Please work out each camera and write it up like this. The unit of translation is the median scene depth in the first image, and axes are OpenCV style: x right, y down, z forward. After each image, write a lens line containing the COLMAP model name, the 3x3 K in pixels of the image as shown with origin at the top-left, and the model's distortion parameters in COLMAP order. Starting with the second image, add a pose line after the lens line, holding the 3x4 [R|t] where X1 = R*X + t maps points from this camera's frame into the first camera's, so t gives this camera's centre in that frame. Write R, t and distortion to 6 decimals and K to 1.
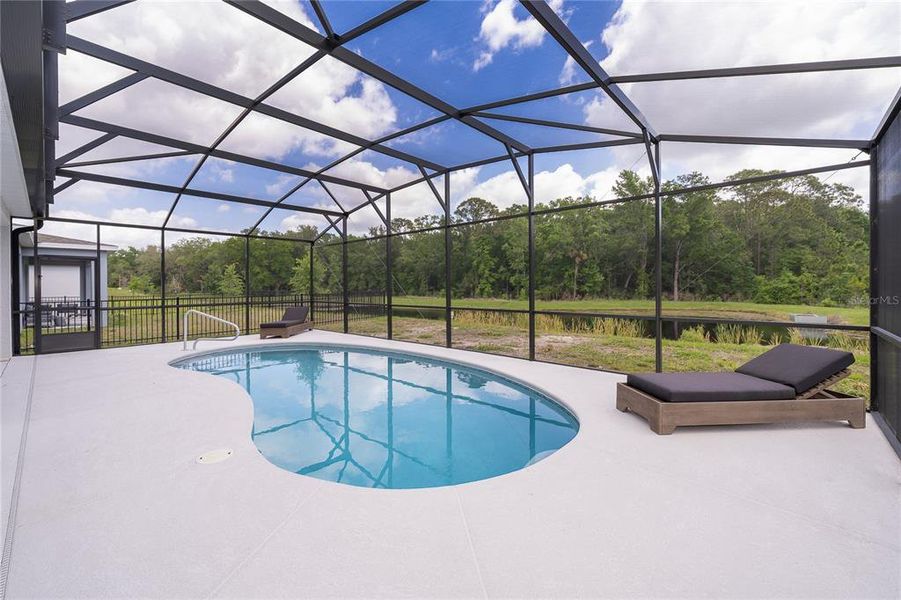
lens RADIAL K [[375.2, 0, 450.1], [0, 375.2, 283.3], [0, 0, 1]] dist [-0.001038, -0.000230]
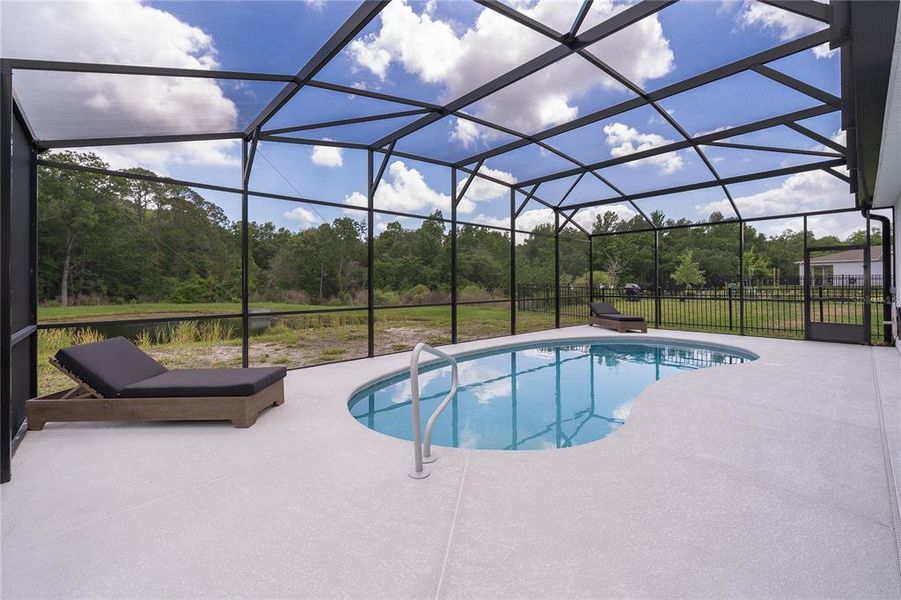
lens RADIAL K [[375.2, 0, 450.1], [0, 375.2, 283.3], [0, 0, 1]] dist [-0.001038, -0.000230]
pose [[0.091230, 0.007194, 0.995804, -0.119814], [-0.002337, 0.999973, -0.007010, 0.002277], [-0.995827, -0.001688, 0.091245, 0.111652]]
